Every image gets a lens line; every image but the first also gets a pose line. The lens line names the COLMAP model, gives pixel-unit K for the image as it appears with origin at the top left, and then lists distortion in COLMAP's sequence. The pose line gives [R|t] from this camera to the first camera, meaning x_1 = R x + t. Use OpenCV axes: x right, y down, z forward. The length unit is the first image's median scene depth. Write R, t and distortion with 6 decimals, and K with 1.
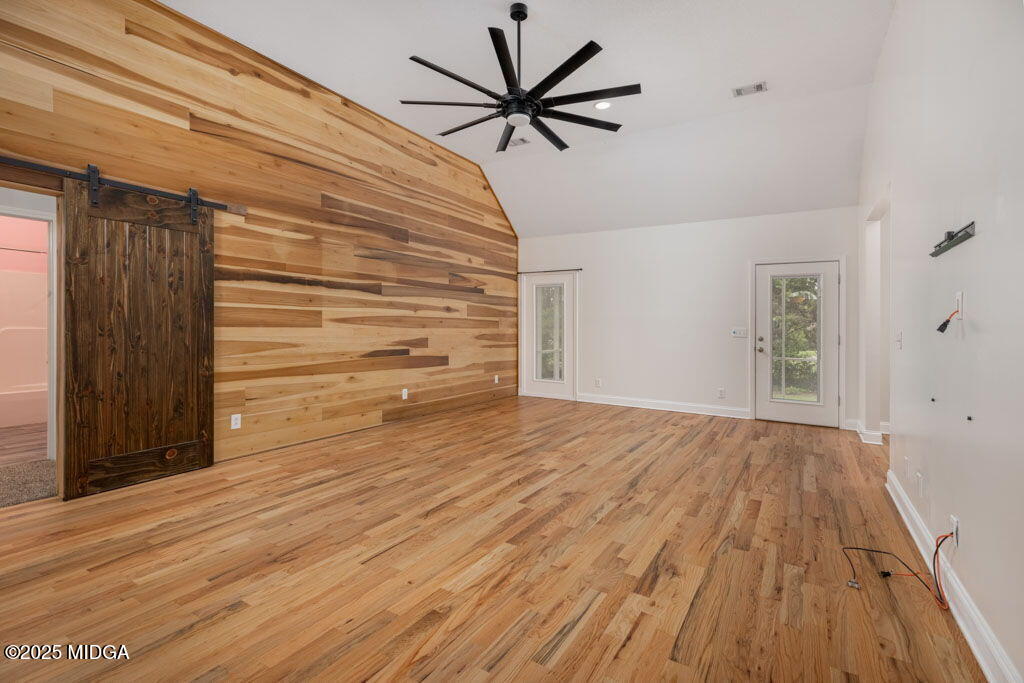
lens RADIAL K [[474.0, 0, 512.0], [0, 474.0, 341.5], [0, 0, 1]] dist [0.001661, 0.000529]
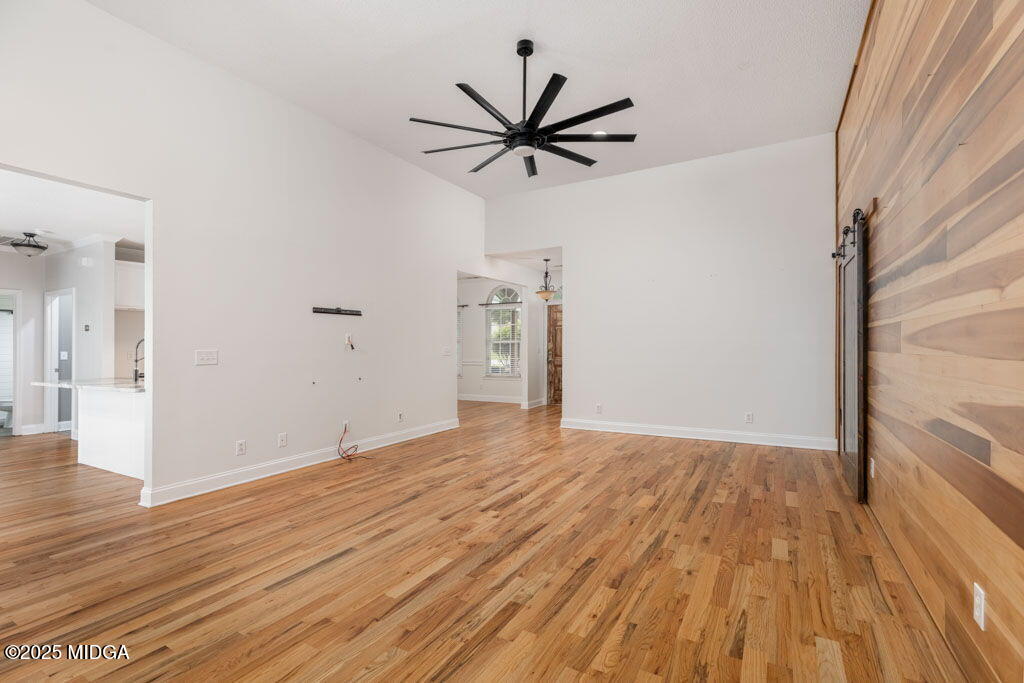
lens RADIAL K [[474.0, 0, 512.0], [0, 474.0, 341.5], [0, 0, 1]] dist [0.001661, 0.000529]
pose [[-0.999247, -0.006081, -0.038310, 0.079641], [-0.006793, 0.999806, 0.018486, -0.067243], [0.038190, 0.018732, -0.999095, 2.098555]]
